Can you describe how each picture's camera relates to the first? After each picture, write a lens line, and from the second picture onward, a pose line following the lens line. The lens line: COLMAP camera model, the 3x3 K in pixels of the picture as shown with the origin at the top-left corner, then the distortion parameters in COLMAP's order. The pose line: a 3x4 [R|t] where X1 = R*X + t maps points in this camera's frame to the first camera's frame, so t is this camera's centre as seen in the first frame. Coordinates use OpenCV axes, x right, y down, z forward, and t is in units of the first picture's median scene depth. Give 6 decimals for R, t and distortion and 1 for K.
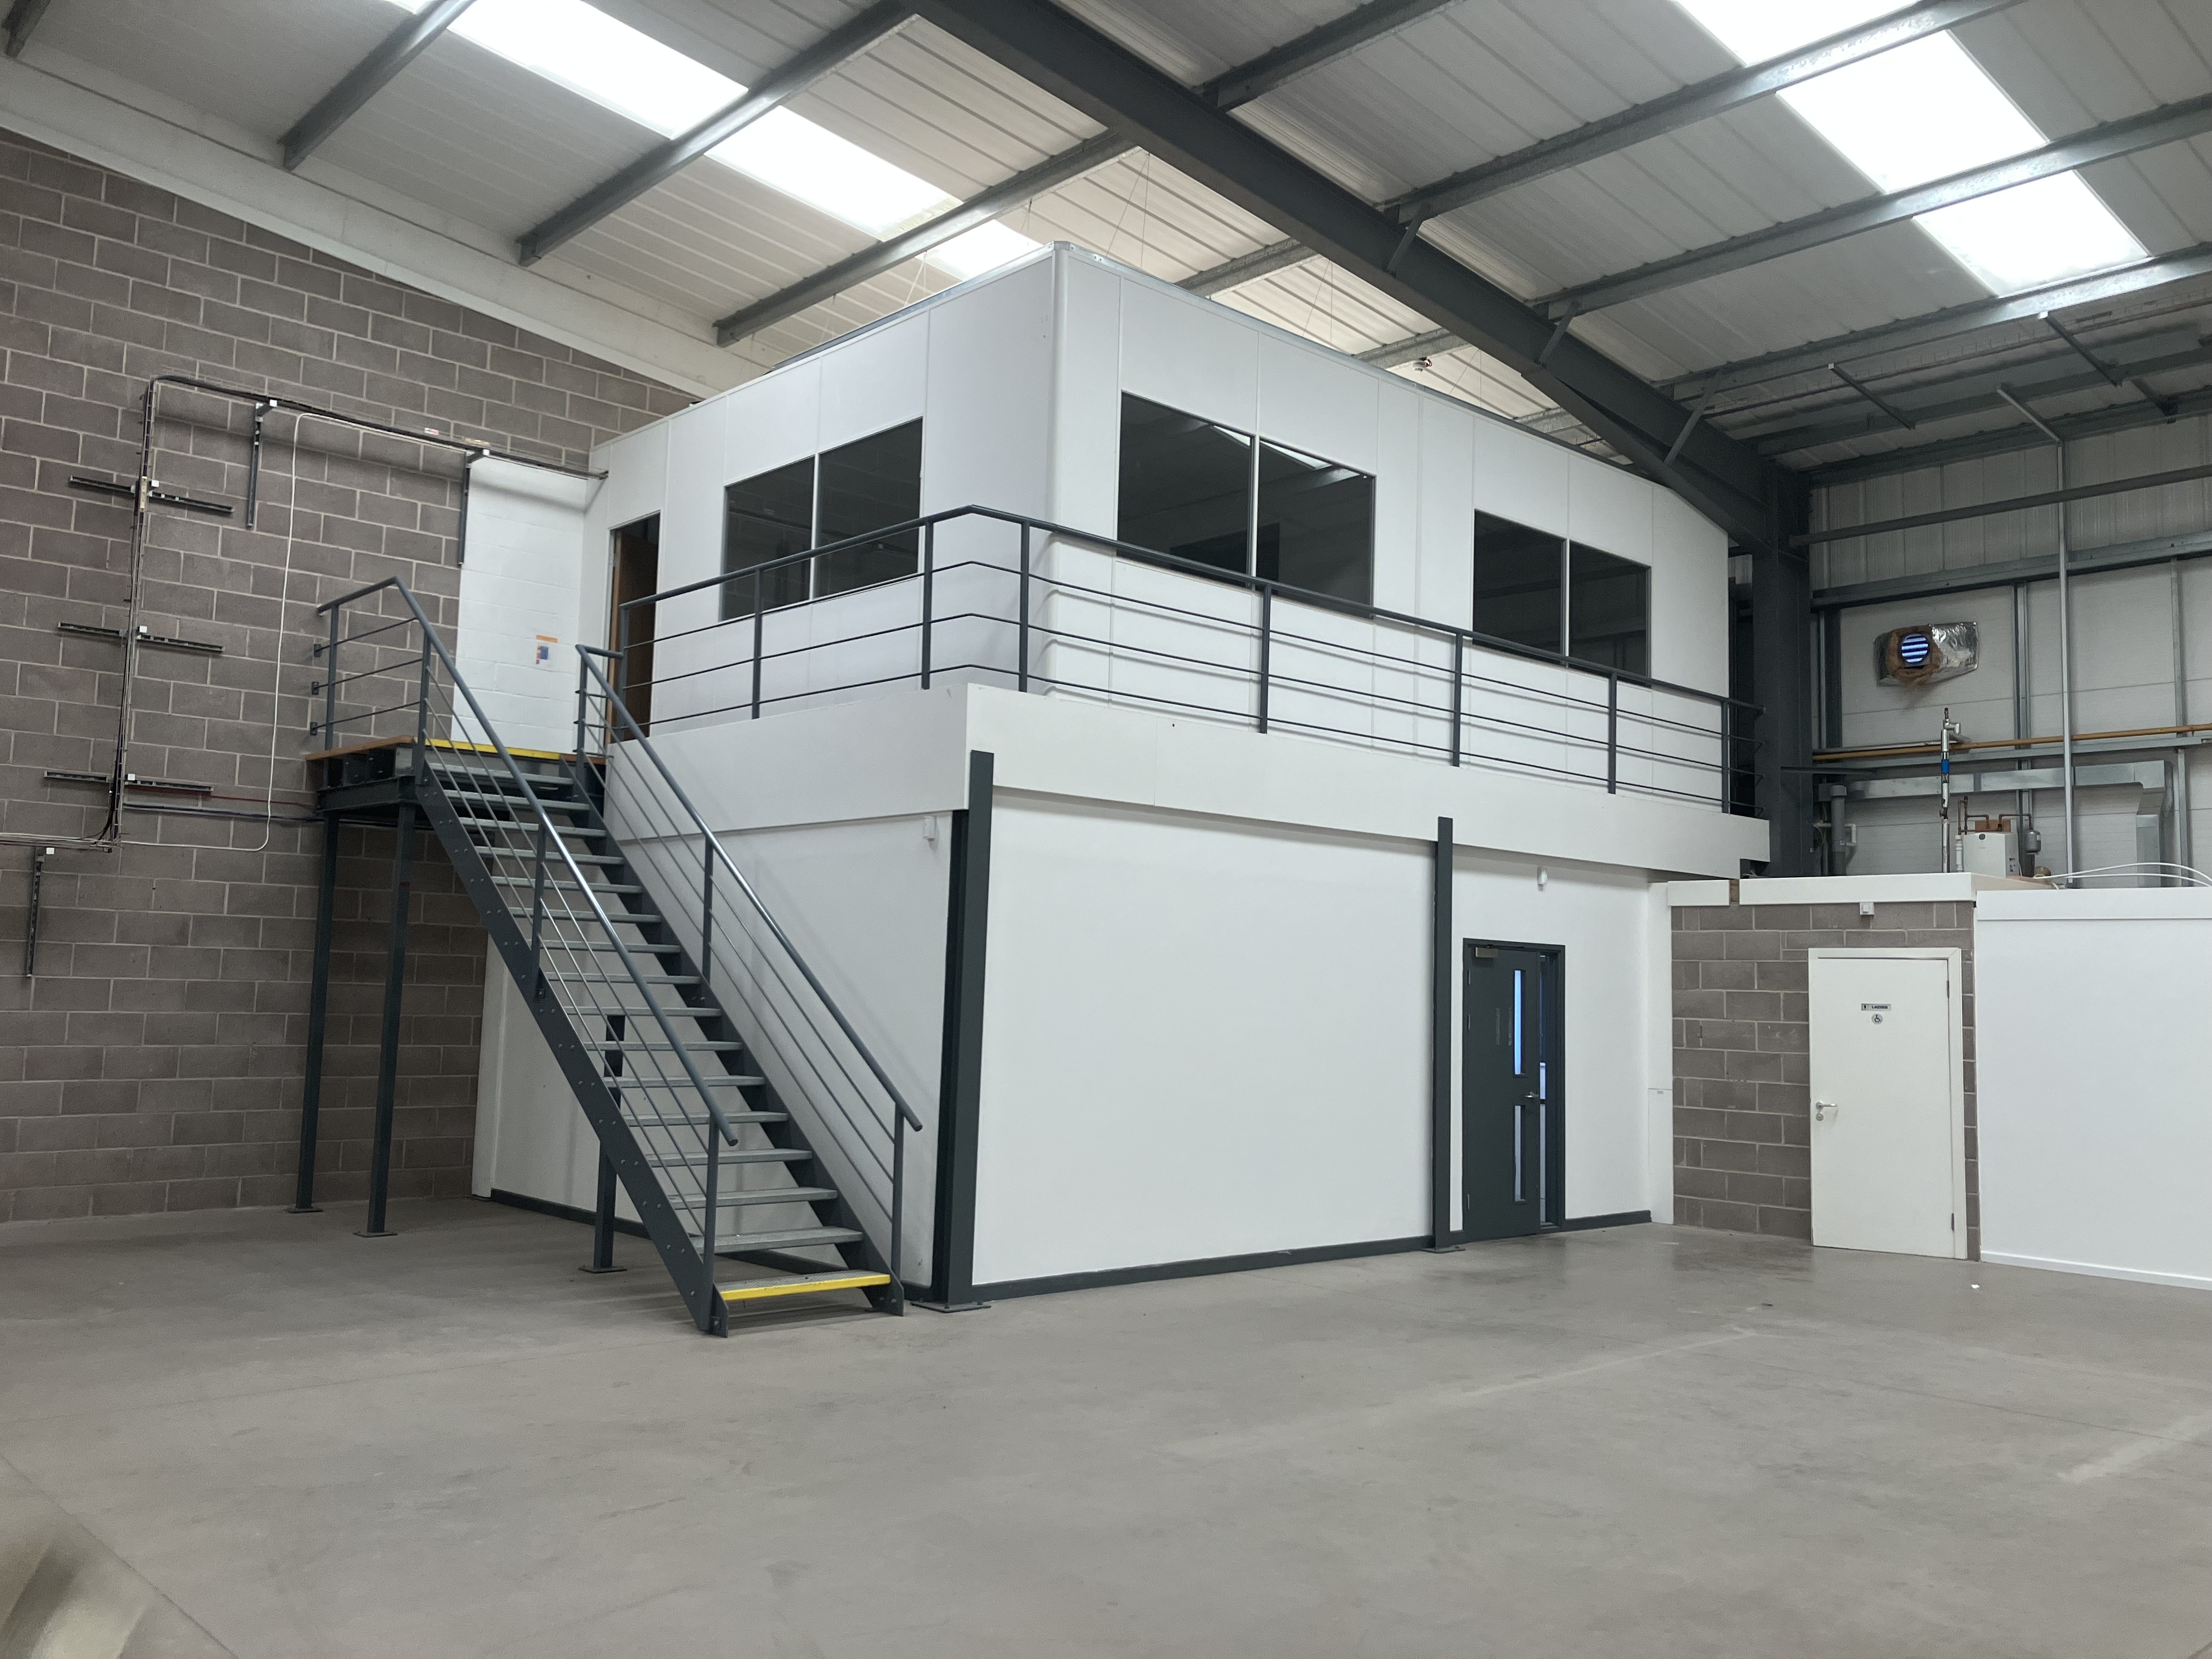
lens RADIAL K [[1832.6, 0, 1104.9], [0, 1832.6, 817.3], [0, 0, 1]] dist [0.063117, -0.082111]
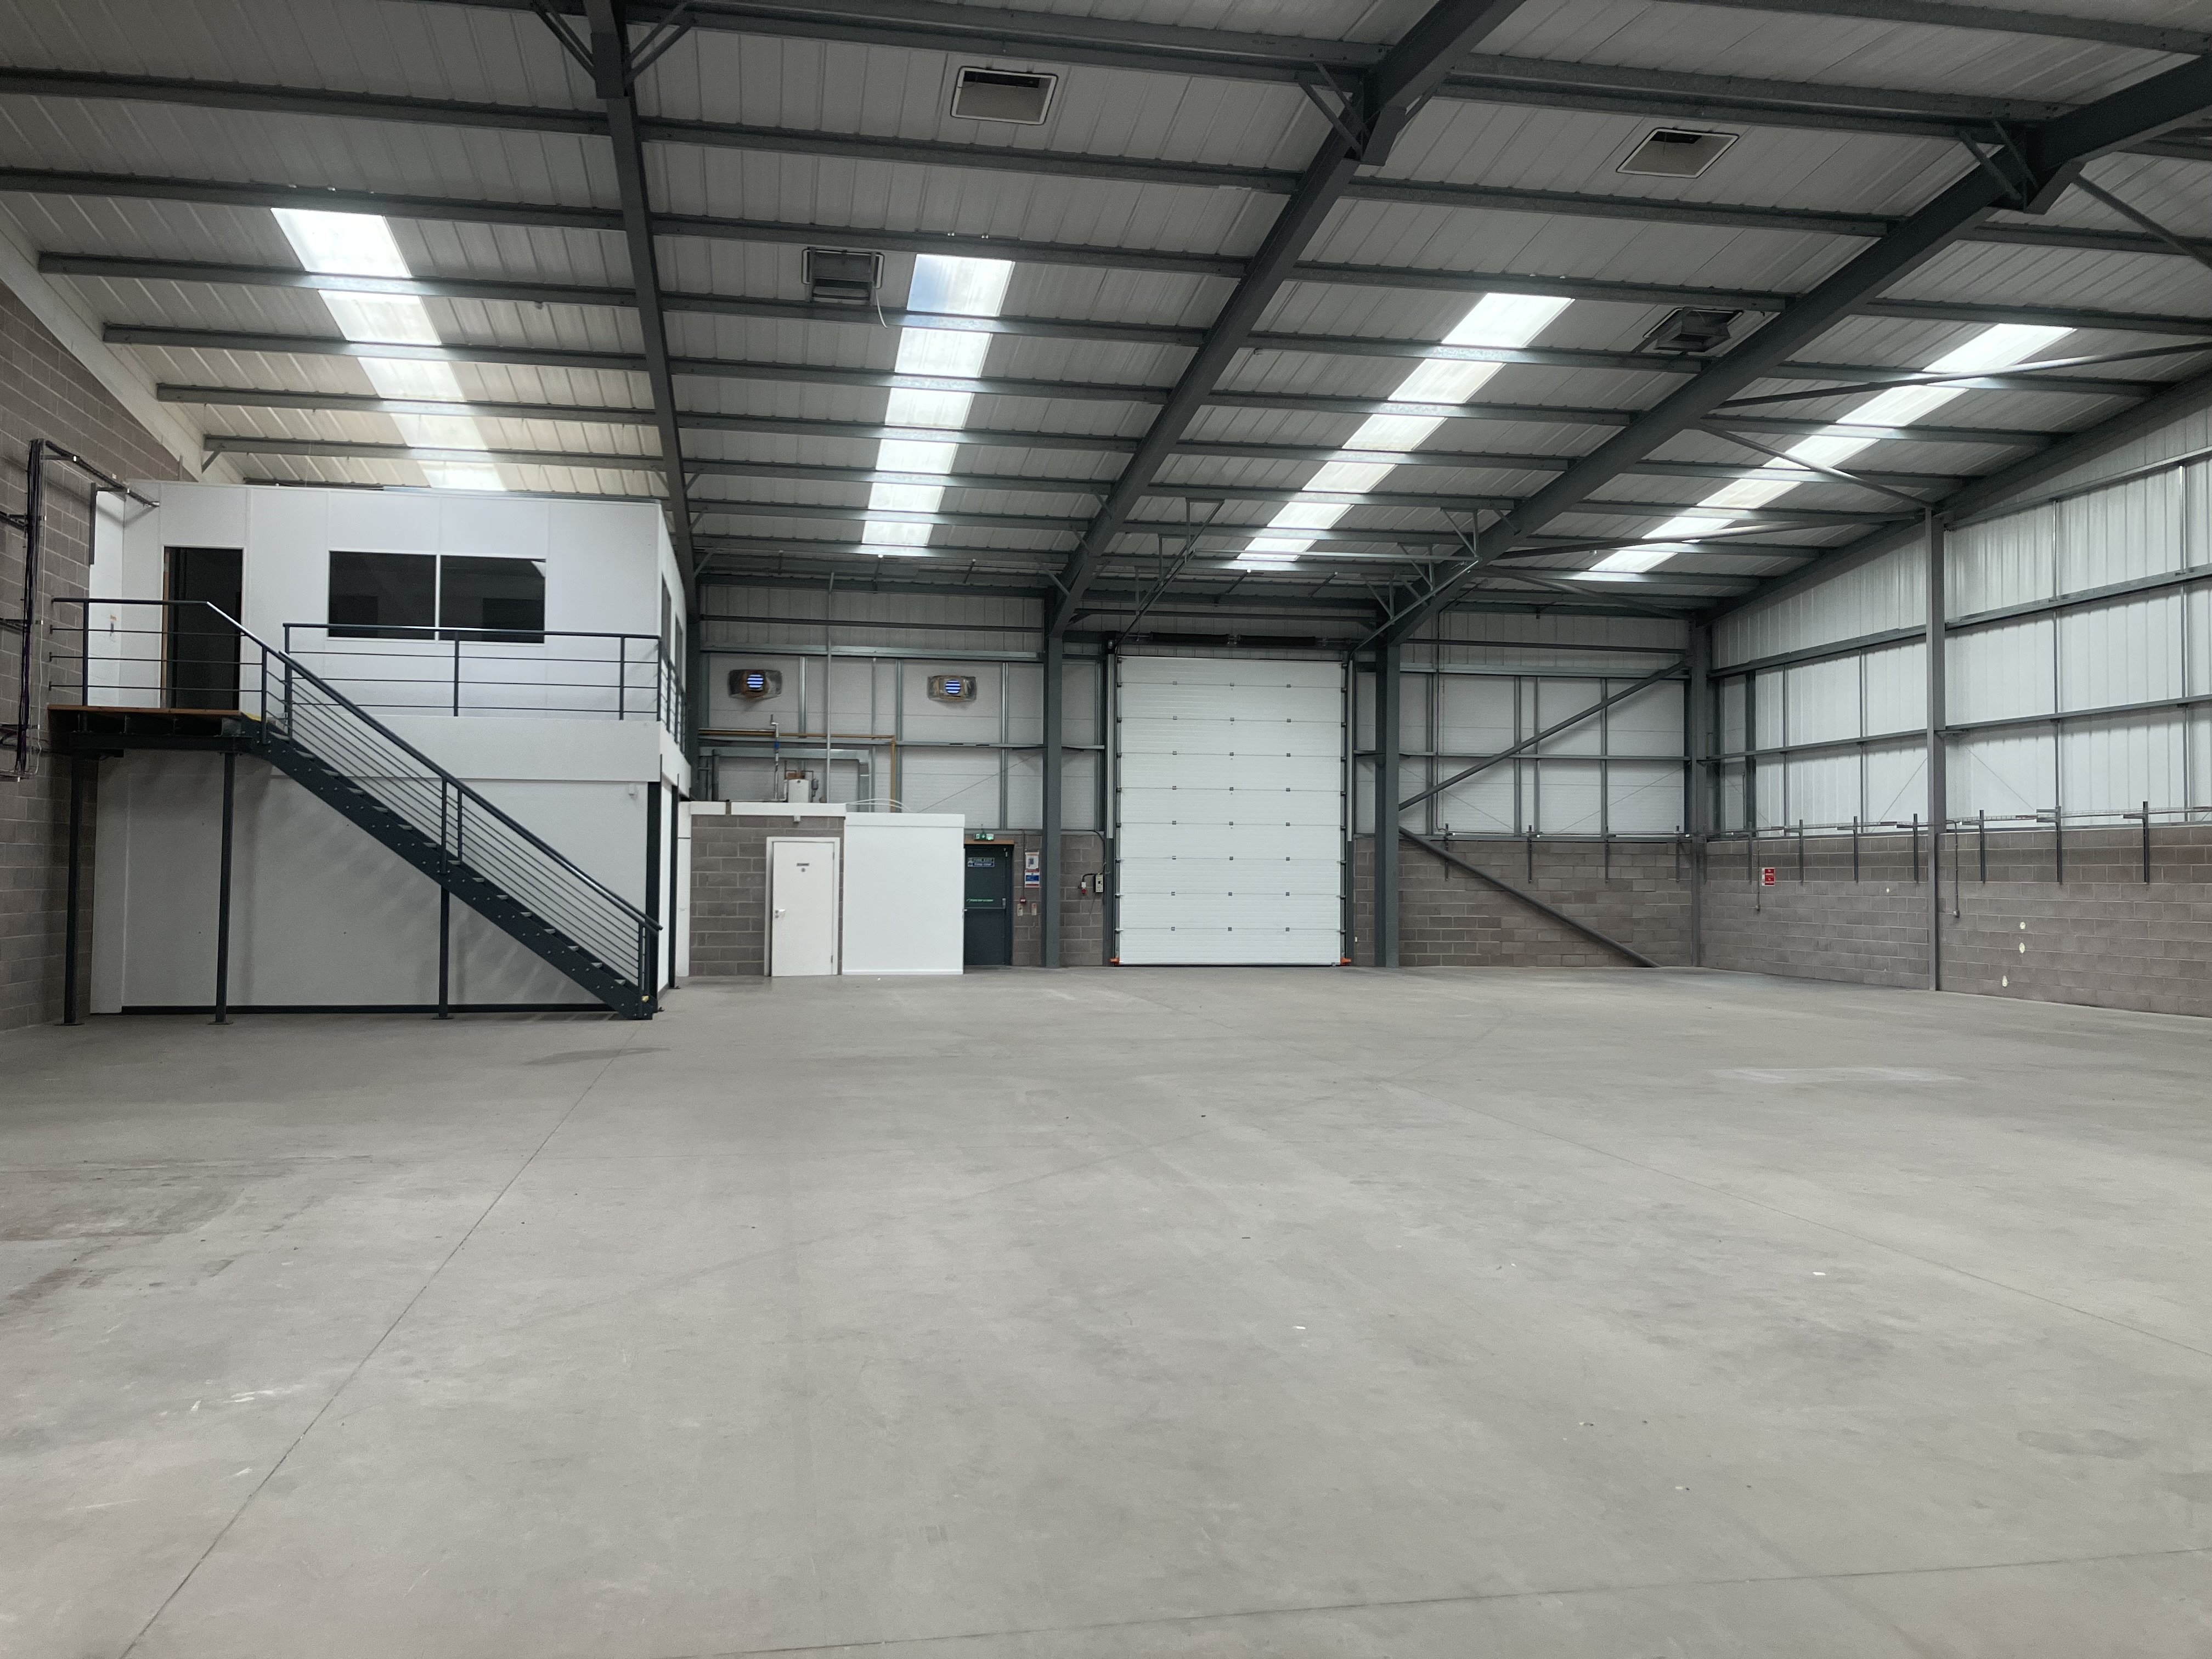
lens RADIAL K [[1832.6, 0, 1119.4], [0, 1832.6, 827.7], [0, 0, 1]] dist [0.063117, -0.082111]
pose [[0.530489, 0.000362, 0.847692, -1.132012], [-0.075799, 0.996014, 0.047011, -0.064982], [-0.844296, -0.089193, 0.528402, -0.413851]]
